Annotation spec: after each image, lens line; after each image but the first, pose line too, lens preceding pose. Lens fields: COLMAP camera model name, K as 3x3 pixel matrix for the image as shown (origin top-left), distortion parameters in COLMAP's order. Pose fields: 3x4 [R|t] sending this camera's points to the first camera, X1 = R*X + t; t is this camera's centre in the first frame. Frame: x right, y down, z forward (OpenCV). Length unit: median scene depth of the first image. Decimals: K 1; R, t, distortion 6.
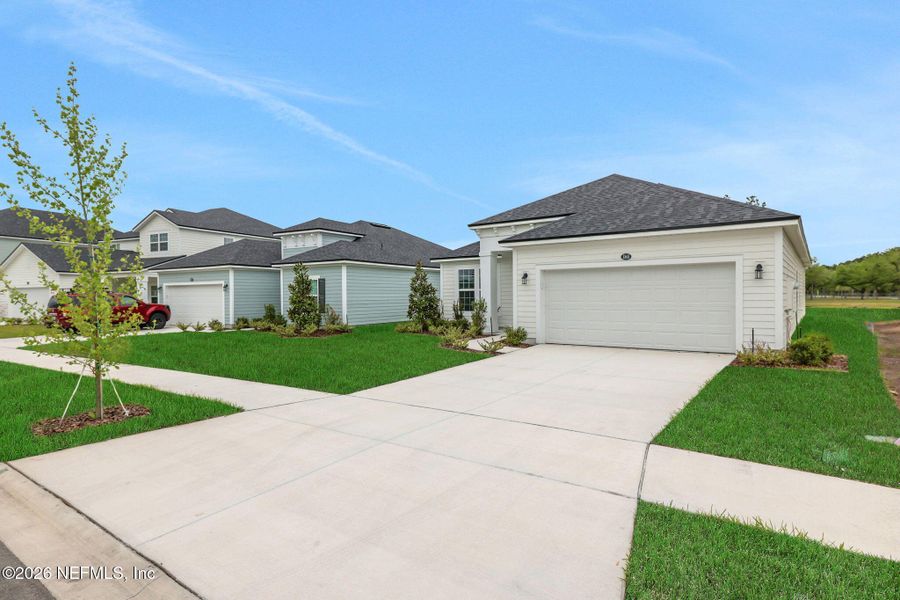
lens RADIAL K [[506.0, 0, 450.0], [0, 506.0, 300.0], [0, 0, 1]] dist [0.001352, 0.000259]
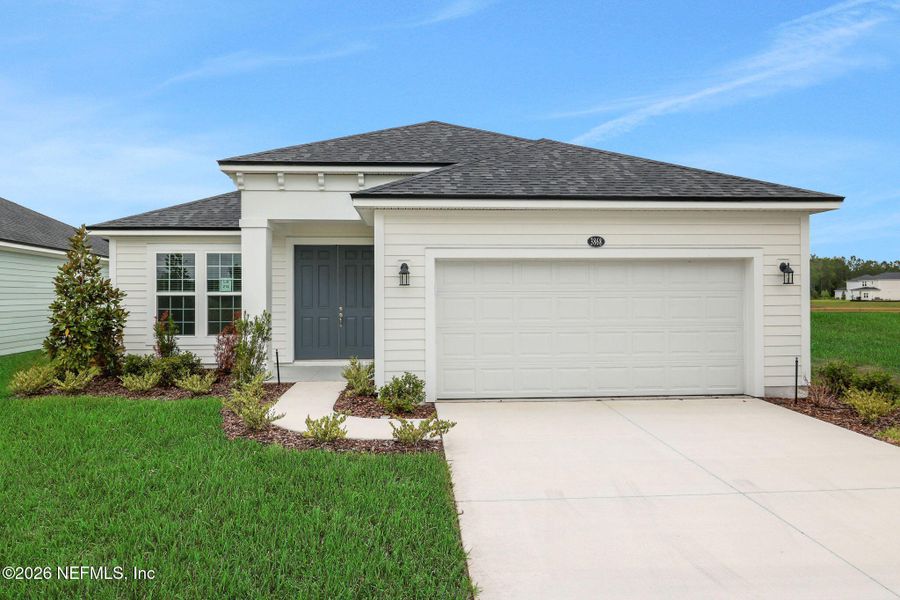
lens RADIAL K [[565.5, 0, 444.0], [0, 565.5, 296.7], [0, 0, 1]] dist [0.000016, -0.000053]
pose [[0.763088, 0.004878, 0.646276, -0.154007], [0.002899, 0.999936, -0.010970, -0.011802], [-0.646288, 0.010245, 0.763025, 0.464541]]
